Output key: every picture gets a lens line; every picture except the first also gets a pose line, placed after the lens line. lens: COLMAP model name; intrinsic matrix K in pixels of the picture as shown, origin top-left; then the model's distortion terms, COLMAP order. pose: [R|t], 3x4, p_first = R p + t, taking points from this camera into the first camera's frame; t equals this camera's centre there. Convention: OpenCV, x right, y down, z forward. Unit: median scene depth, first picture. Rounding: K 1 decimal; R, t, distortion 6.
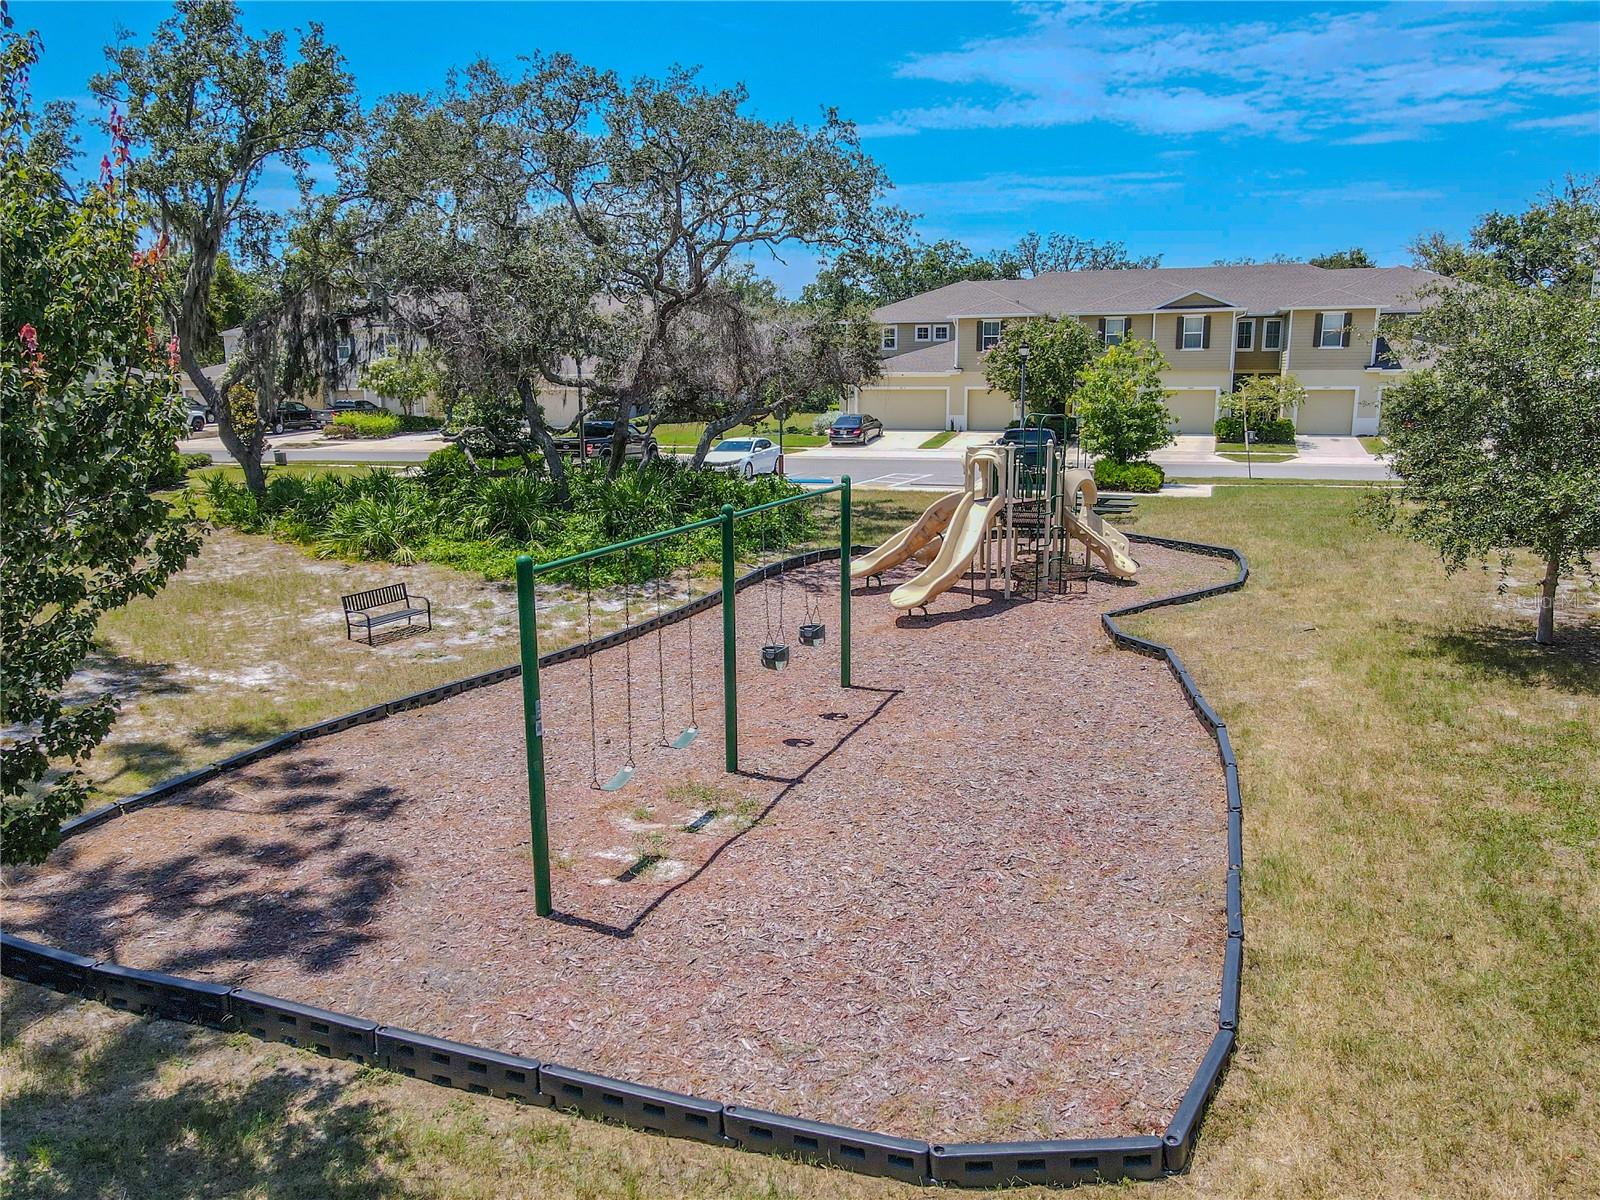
lens RADIAL K [[1162.5, 0, 799.7], [0, 1162.5, 602.5], [0, 0, 1]] dist [0.000617, 0.006655]
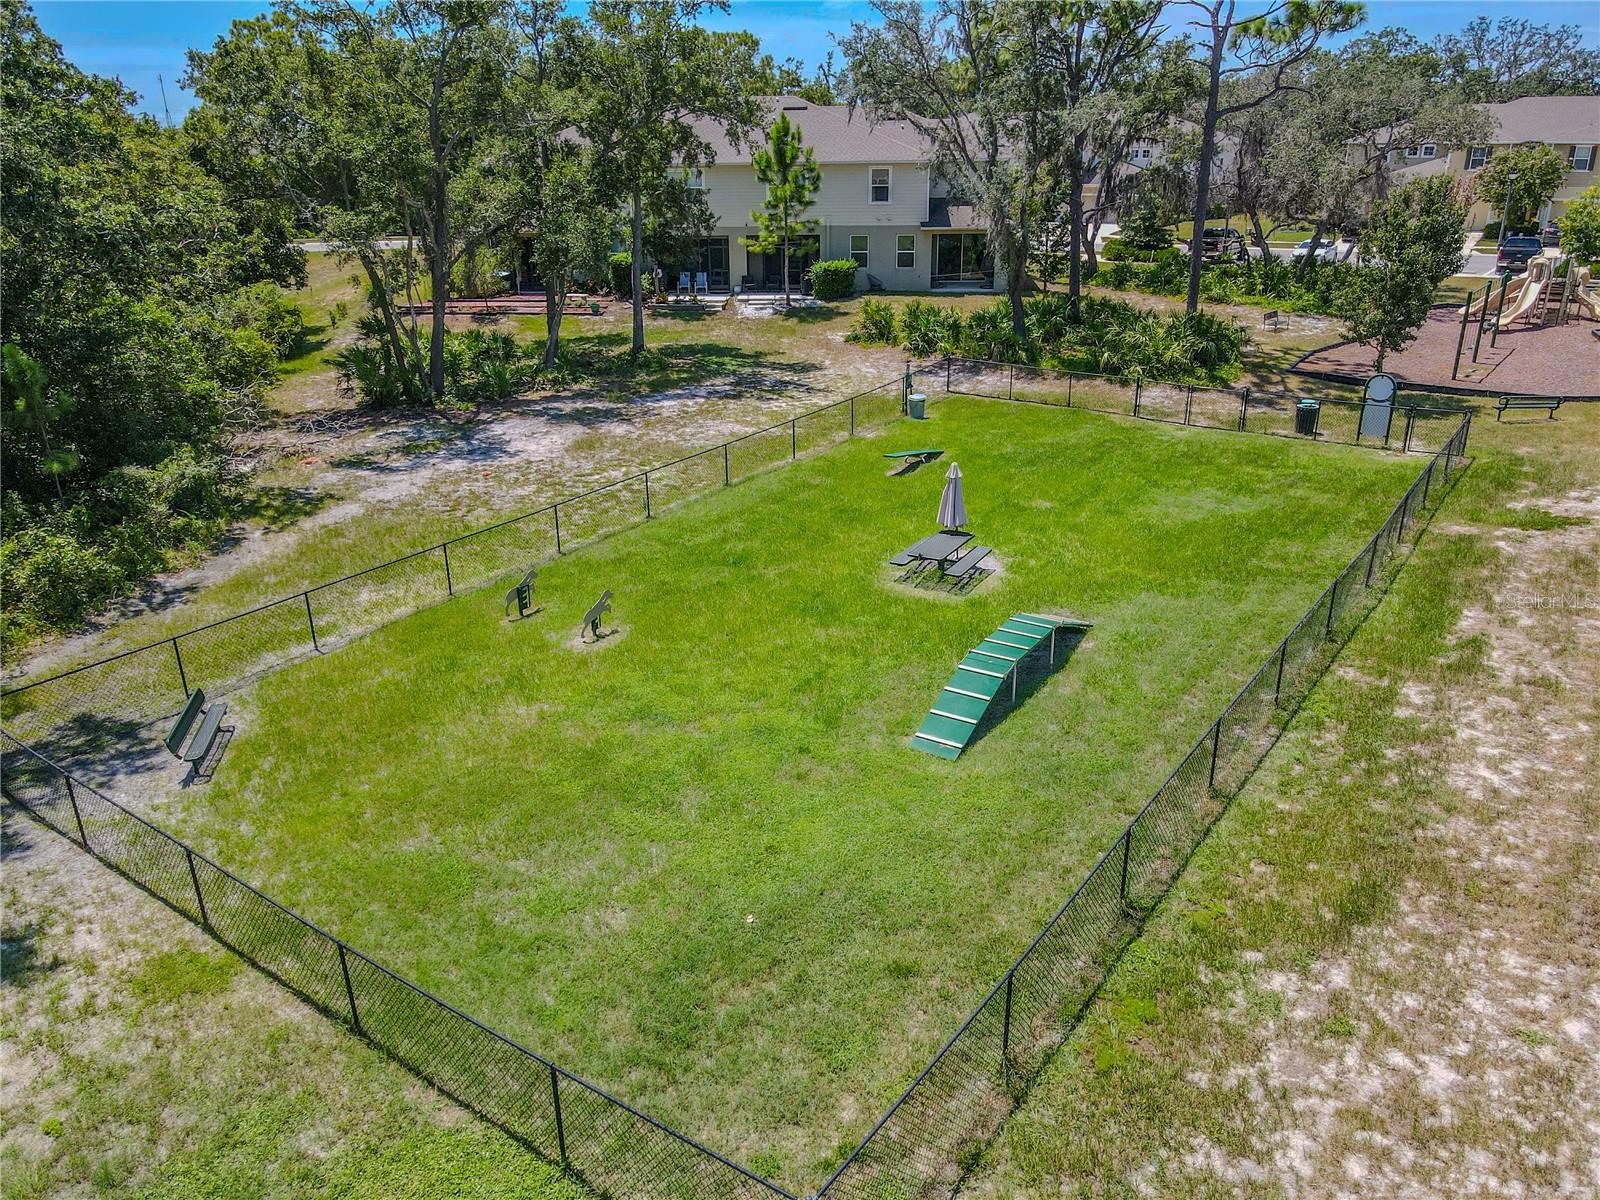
lens RADIAL K [[1162.5, 0, 804.1], [0, 1162.5, 597.6], [0, 0, 1]] dist [0.000617, 0.006655]
pose [[0.966523, 0.096797, -0.237621, -0.256454], [-0.051308, 0.980317, 0.190644, 0.064893], [0.251398, -0.172070, 0.952466, -0.672380]]
